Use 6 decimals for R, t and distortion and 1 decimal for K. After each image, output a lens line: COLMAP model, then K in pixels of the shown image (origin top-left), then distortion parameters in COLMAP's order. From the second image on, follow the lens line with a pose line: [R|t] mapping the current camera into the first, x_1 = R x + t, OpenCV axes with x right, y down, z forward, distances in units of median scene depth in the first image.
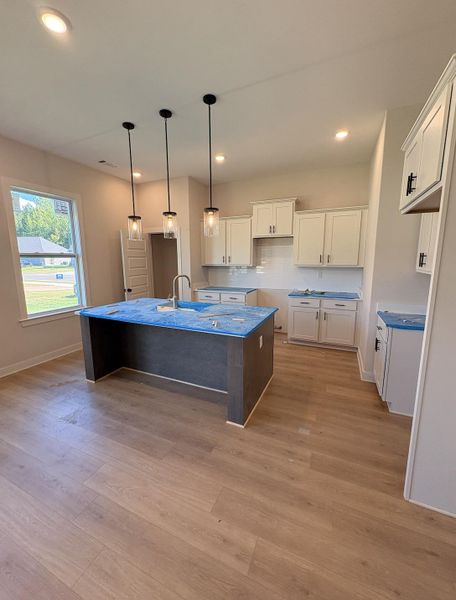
lens RADIAL K [[254.4, 0, 223.3], [0, 254.4, 298.3], [0, 0, 1]] dist [-0.000002, -0.000031]
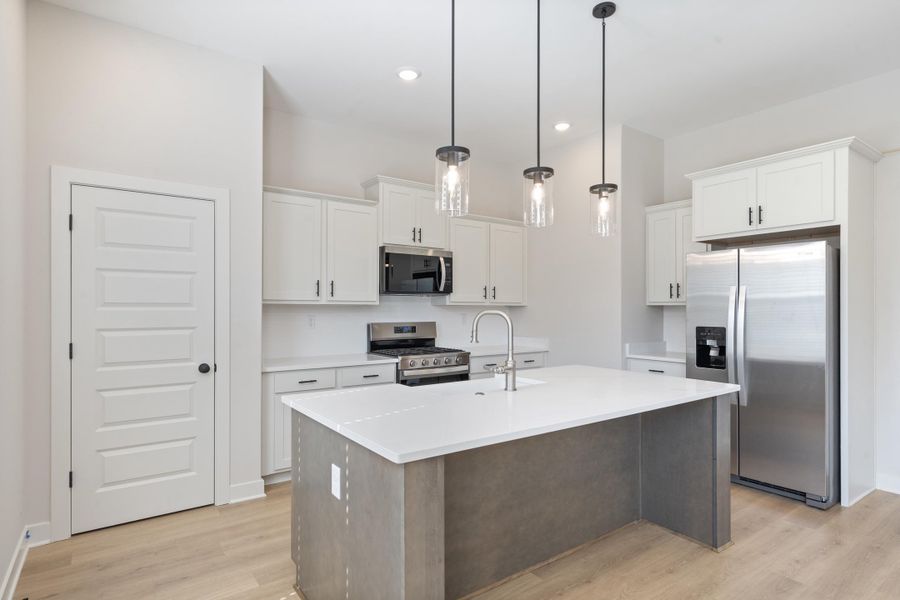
lens RADIAL K [[490.4, 0, 447.6], [0, 490.4, 312.5], [0, 0, 1]] dist [0.002655, -0.000134]
pose [[0.467876, 0.003134, 0.883789, -0.956853], [0.136641, 0.987713, -0.075840, -0.037406], [-0.873167, 0.156246, 0.461699, 0.709191]]
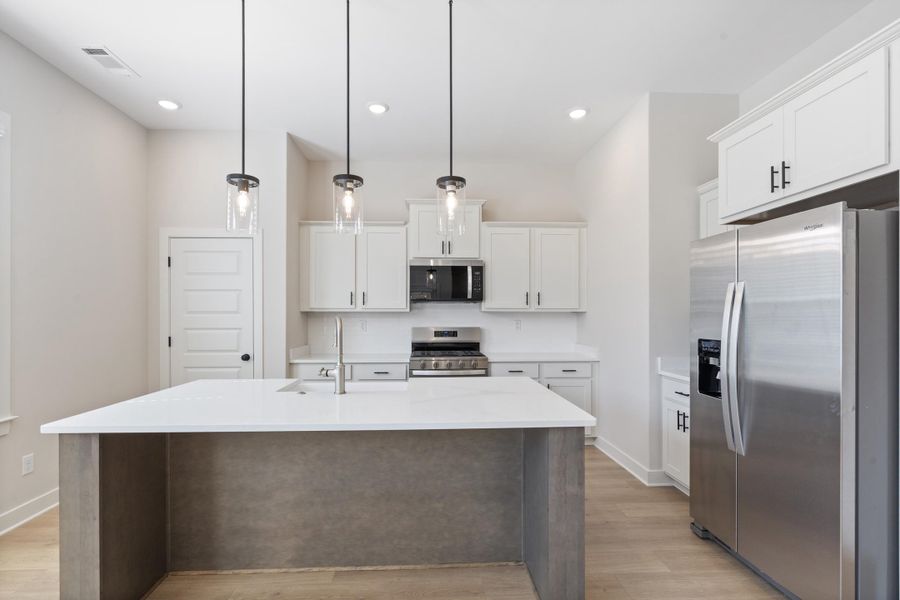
lens RADIAL K [[424.0, 0, 444.6], [0, 424.0, 316.0], [0, 0, 1]] dist [-0.000918, 0.000243]
pose [[0.879908, 0.007426, 0.475087, -0.380006], [0.068802, 0.987348, -0.142861, 0.027943], [-0.470137, 0.158392, 0.868264, 0.268265]]
